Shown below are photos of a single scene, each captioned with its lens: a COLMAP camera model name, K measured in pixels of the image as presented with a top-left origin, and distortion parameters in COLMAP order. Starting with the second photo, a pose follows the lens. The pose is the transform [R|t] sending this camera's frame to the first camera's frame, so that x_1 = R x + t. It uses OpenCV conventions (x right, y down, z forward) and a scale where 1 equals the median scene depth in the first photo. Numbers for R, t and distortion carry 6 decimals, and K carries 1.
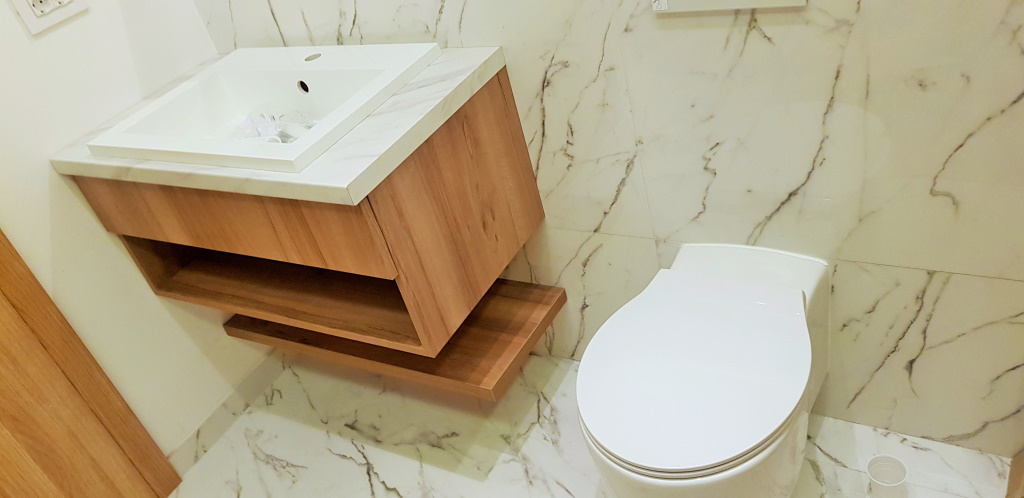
lens RADIAL K [[804.5, 0, 512.0], [0, 804.5, 249.0], [0, 0, 1]] dist [0.076021, -0.133887]
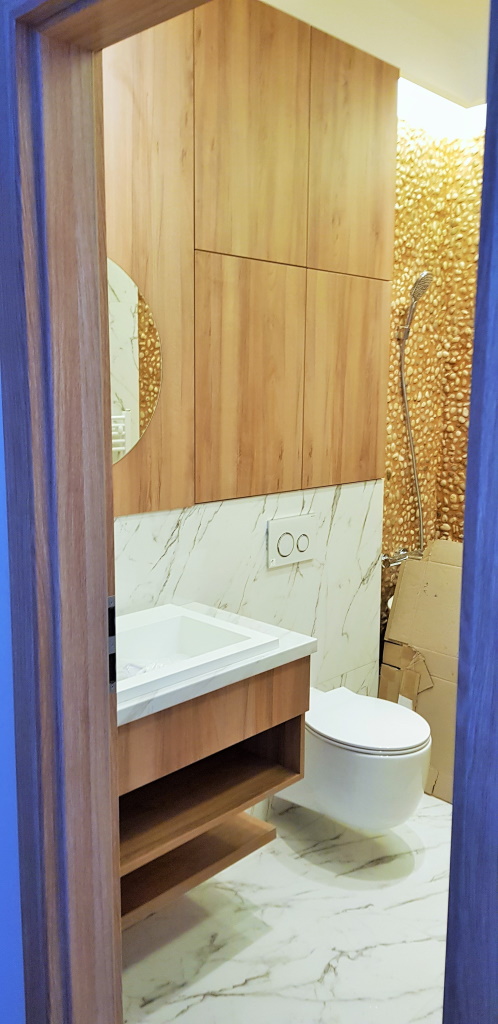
lens RADIAL K [[804.5, 0, 249.0], [0, 804.5, 512.0], [0, 0, 1]] dist [0.076021, -0.133887]
pose [[0.234703, 0.094292, 0.967483, -1.539806], [0.504010, 0.839245, -0.204062, -0.020770], [-0.831197, 0.535515, 0.149449, 0.569110]]
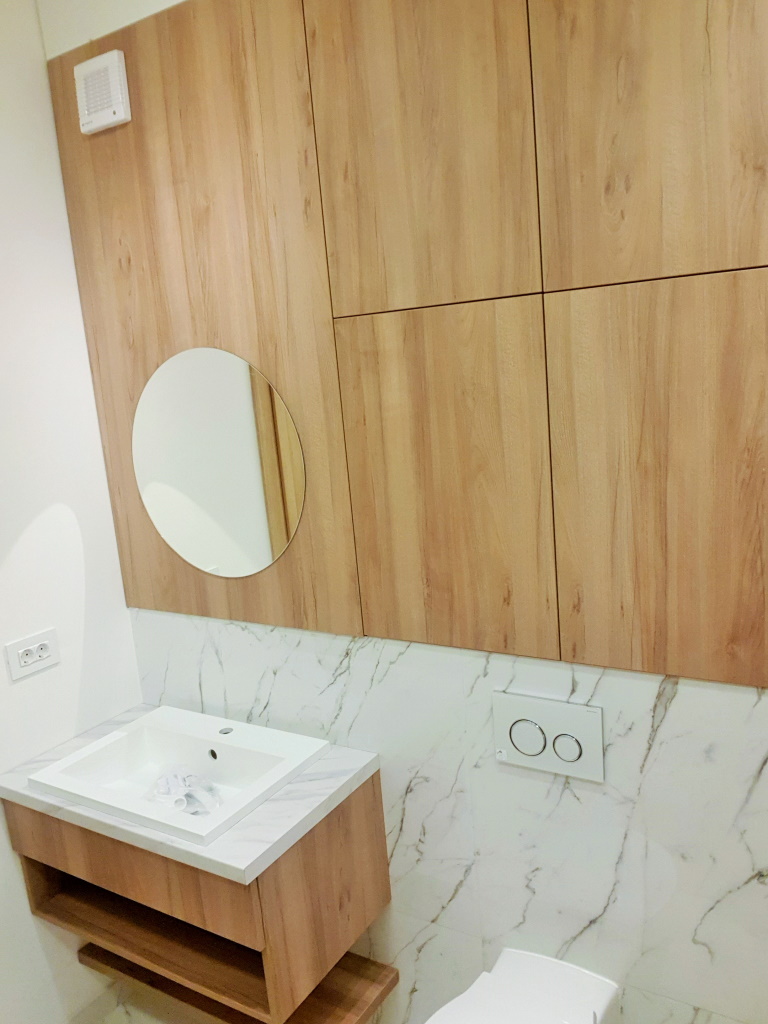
lens RADIAL K [[806.0, 0, 411.6], [0, 806.0, 511.7], [0, 0, 1]] dist [0.001079, -0.051896]
pose [[0.986412, 0.163262, 0.018369, -0.047698], [-0.141272, 0.899954, -0.412463, -0.077716], [-0.083871, 0.404263, 0.910789, -0.314819]]
